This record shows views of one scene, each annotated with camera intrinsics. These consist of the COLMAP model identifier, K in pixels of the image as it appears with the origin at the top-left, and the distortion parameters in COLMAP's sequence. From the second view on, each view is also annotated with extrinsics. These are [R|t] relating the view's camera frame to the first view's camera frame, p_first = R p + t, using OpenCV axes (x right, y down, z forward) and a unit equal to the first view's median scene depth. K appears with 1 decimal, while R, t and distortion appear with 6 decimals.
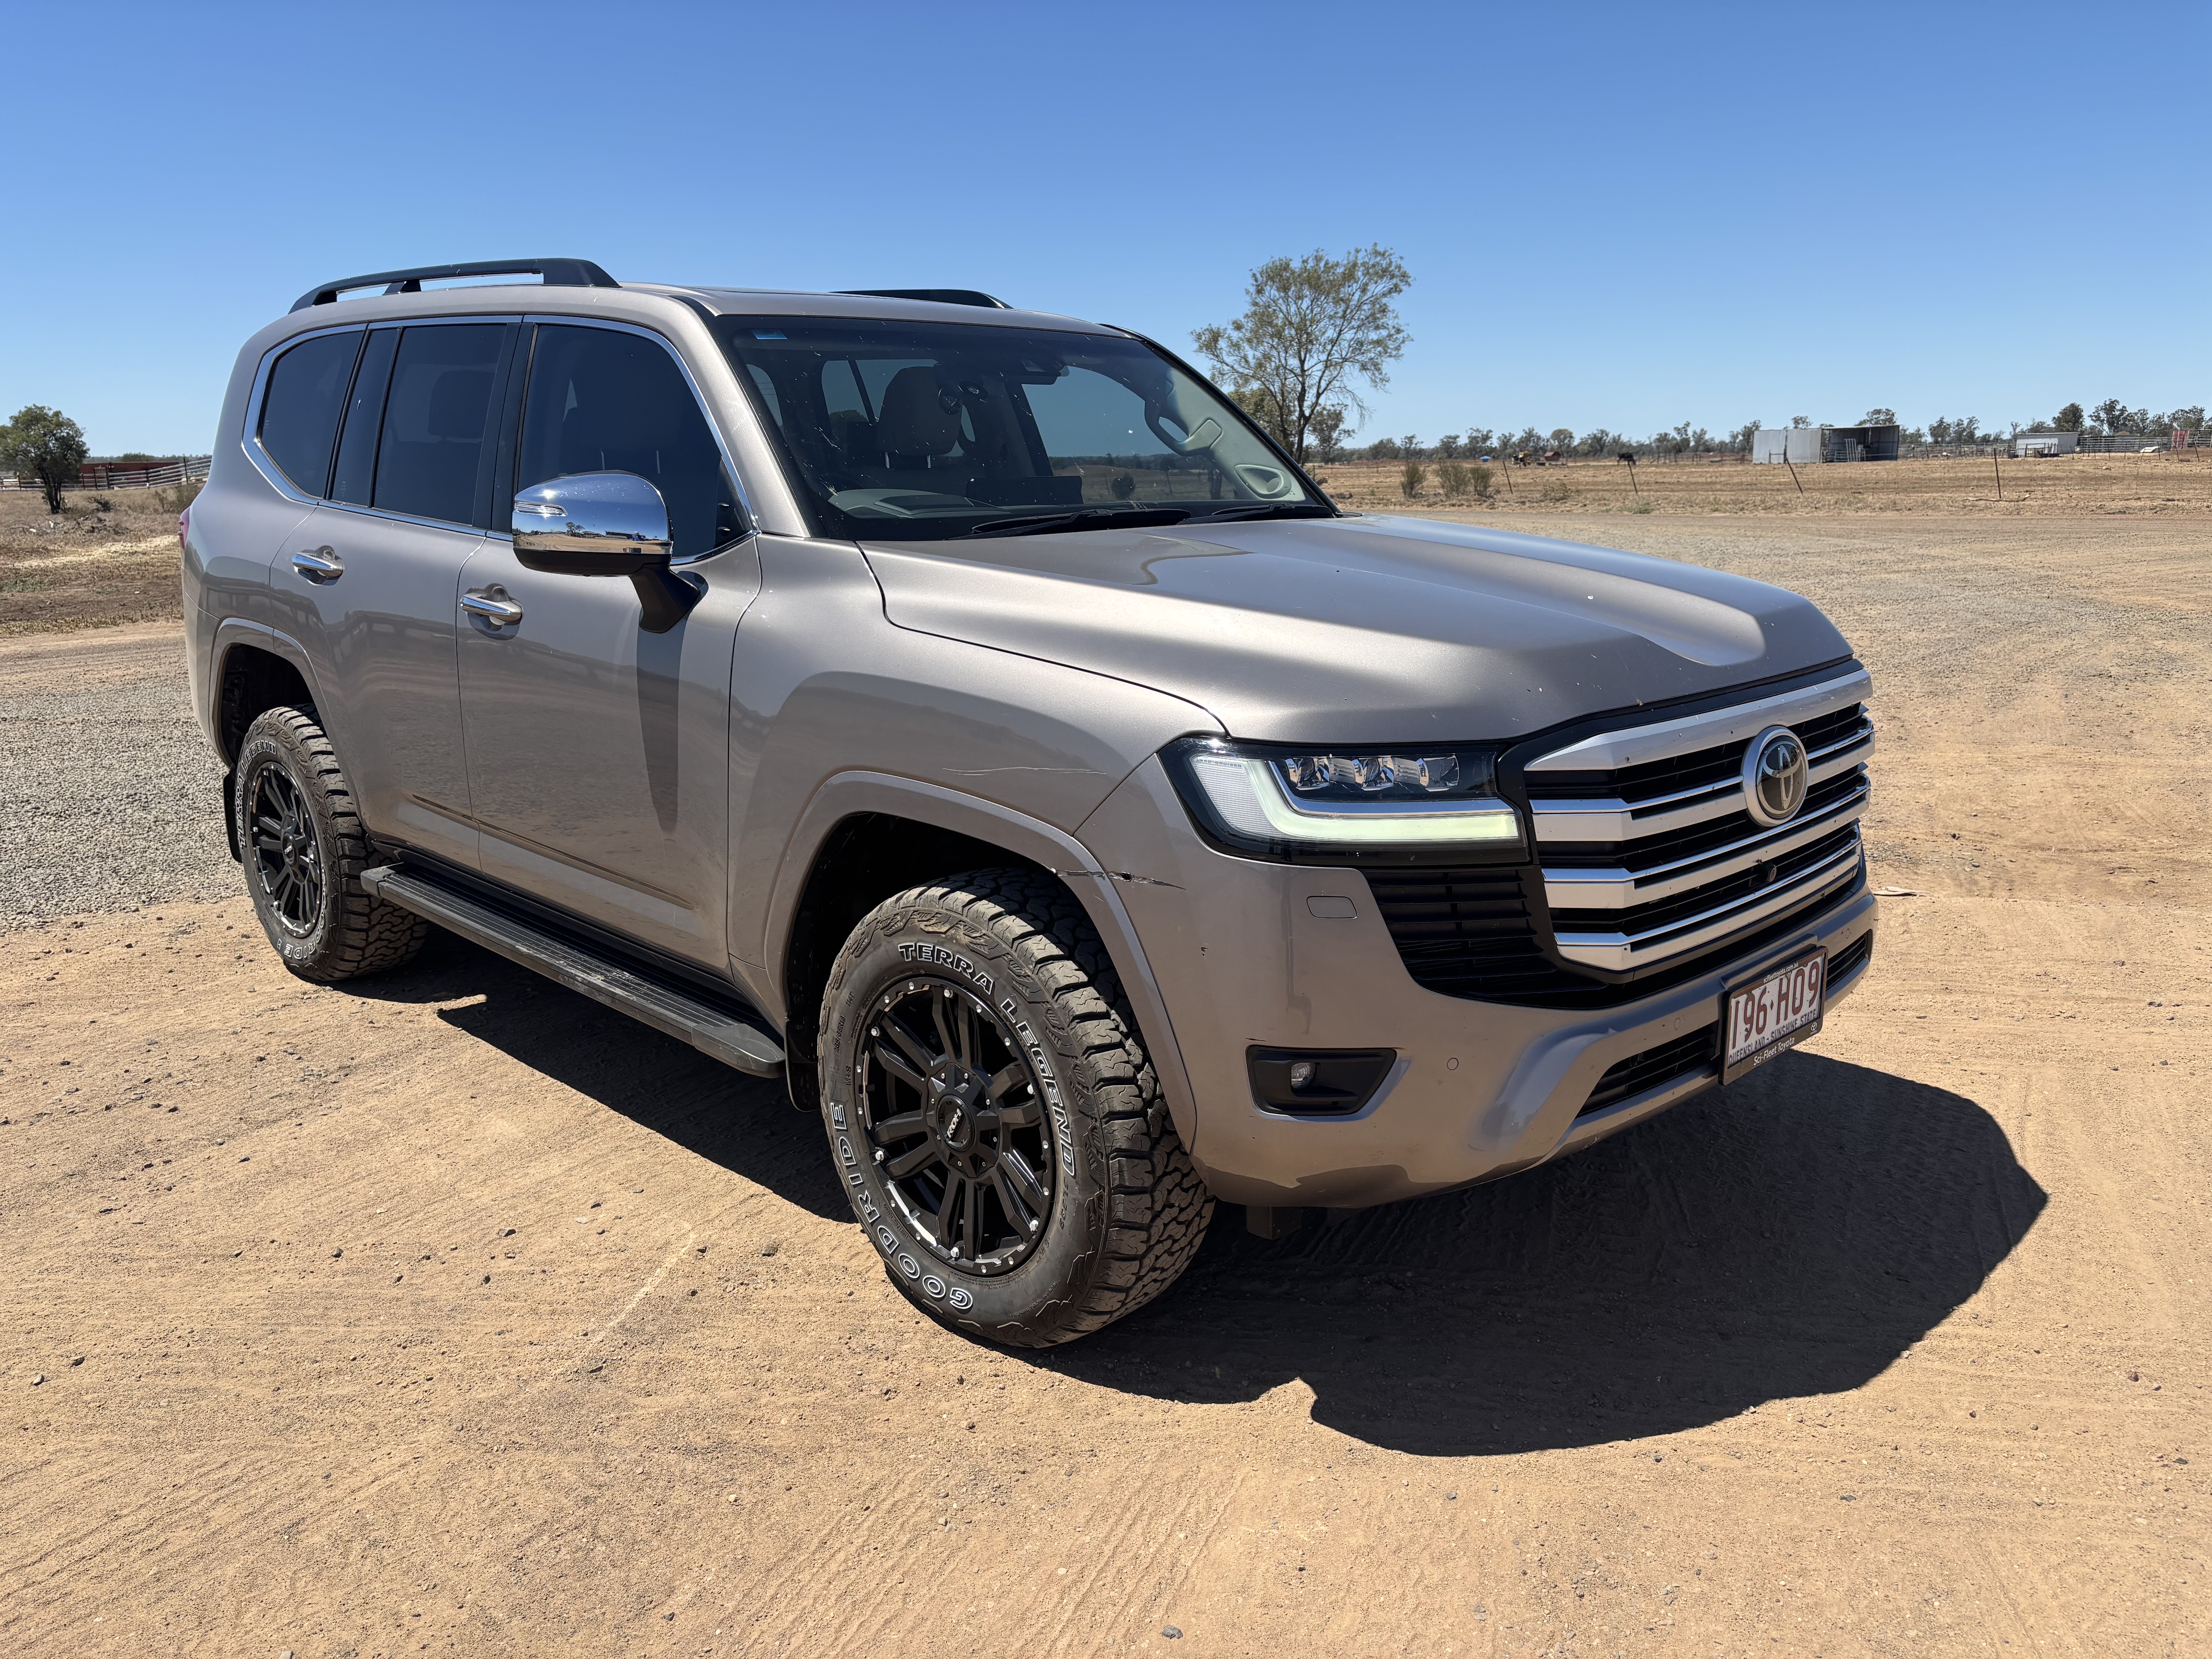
lens RADIAL K [[1709.9, 0, 1106.0], [0, 1709.9, 829.5], [0, 0, 1]] dist [0.020613, -0.001590]
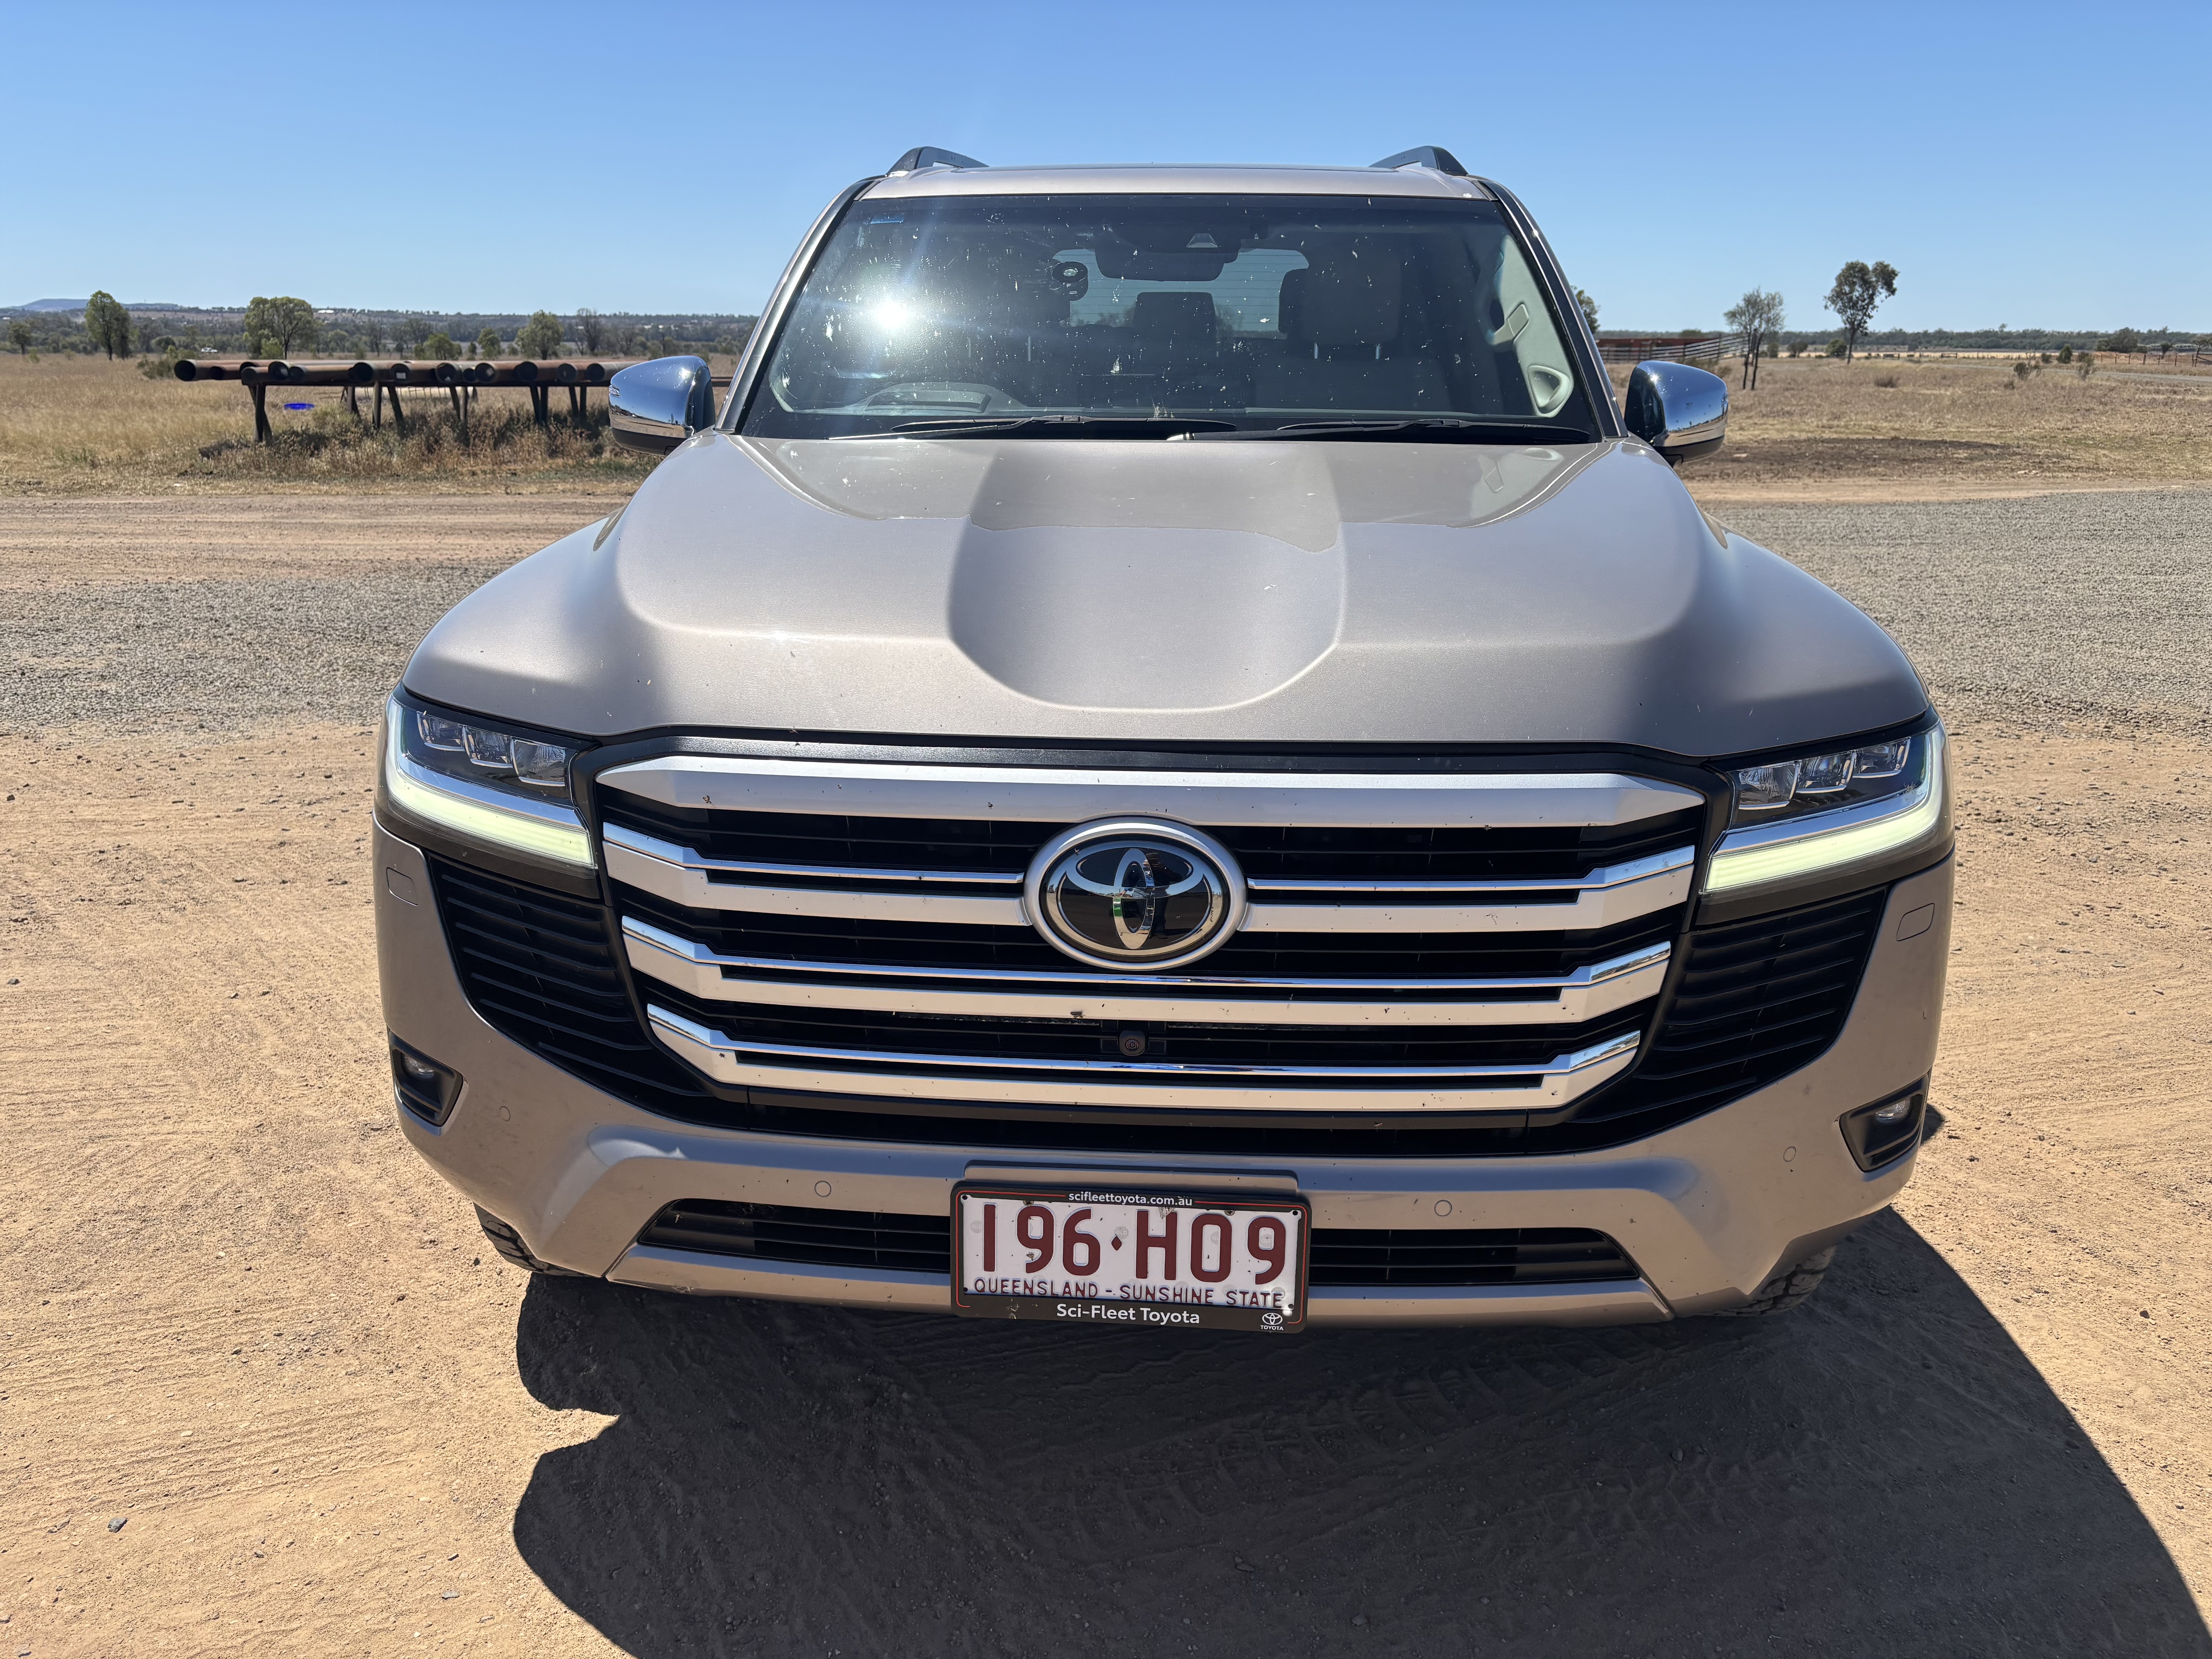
lens RADIAL K [[1709.9, 0, 1106.0], [0, 1709.9, 829.5], [0, 0, 1]] dist [0.020613, -0.001590]
pose [[0.645593, 0.223452, -0.730260, 0.815234], [-0.173344, 0.974153, 0.144834, -0.139771], [0.743748, 0.033082, 0.667641, 0.561012]]
